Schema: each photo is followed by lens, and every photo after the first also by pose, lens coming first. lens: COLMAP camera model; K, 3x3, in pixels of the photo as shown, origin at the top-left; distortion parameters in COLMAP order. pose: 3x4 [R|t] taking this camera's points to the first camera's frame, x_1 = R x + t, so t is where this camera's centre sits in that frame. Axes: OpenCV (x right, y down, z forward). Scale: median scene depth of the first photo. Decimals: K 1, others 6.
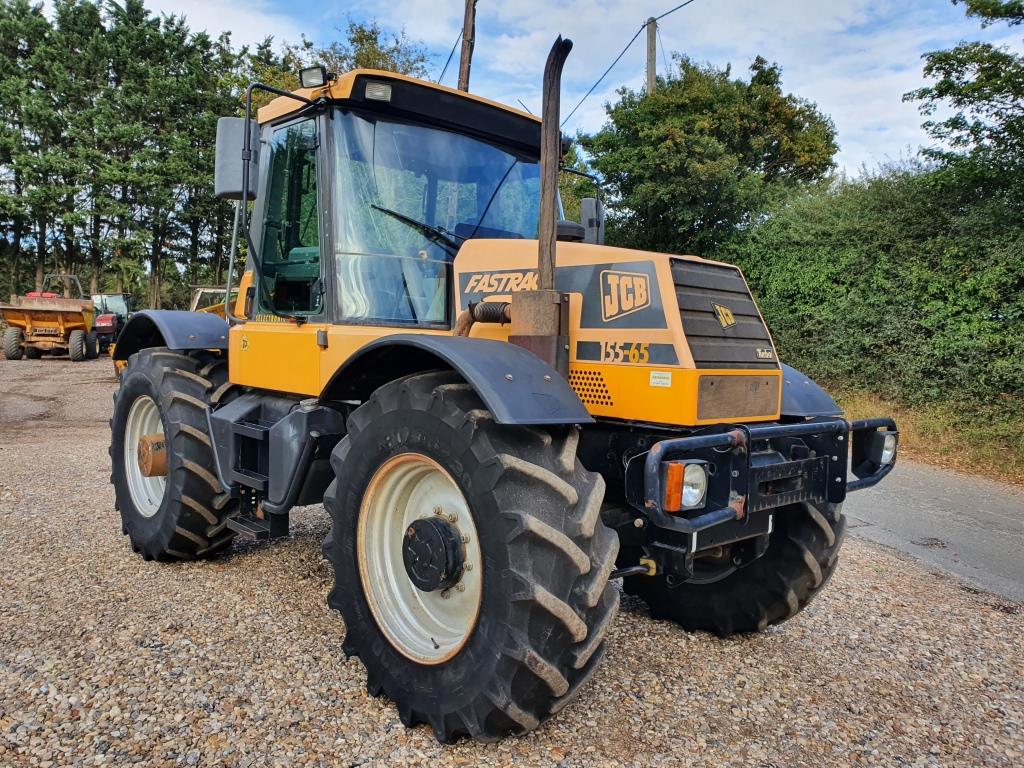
lens RADIAL K [[787.5, 0, 448.8], [0, 787.5, 384.6], [0, 0, 1]] dist [0.021725, 0.000016]
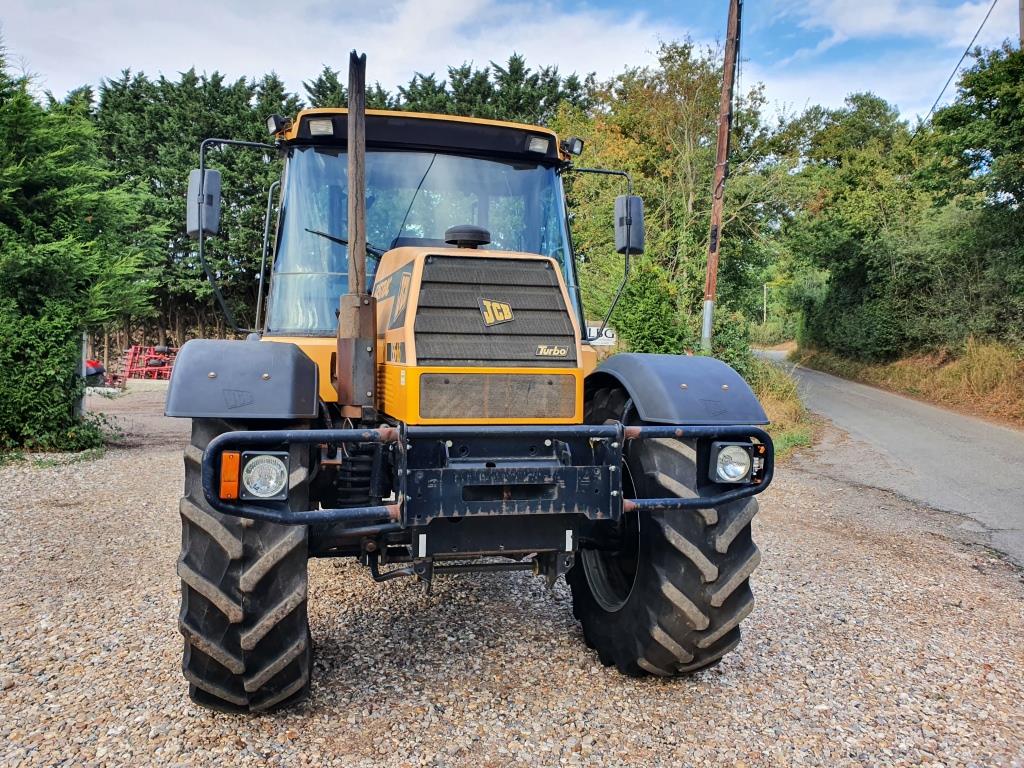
lens RADIAL K [[787.5, 0, 505.2], [0, 787.5, 380.3], [0, 0, 1]] dist [0.021725, 0.000016]
pose [[0.879803, -0.008001, -0.475272, 0.665645], [-0.009454, 0.999366, -0.034324, 0.022172], [0.475245, 0.034691, 0.879169, 0.152335]]
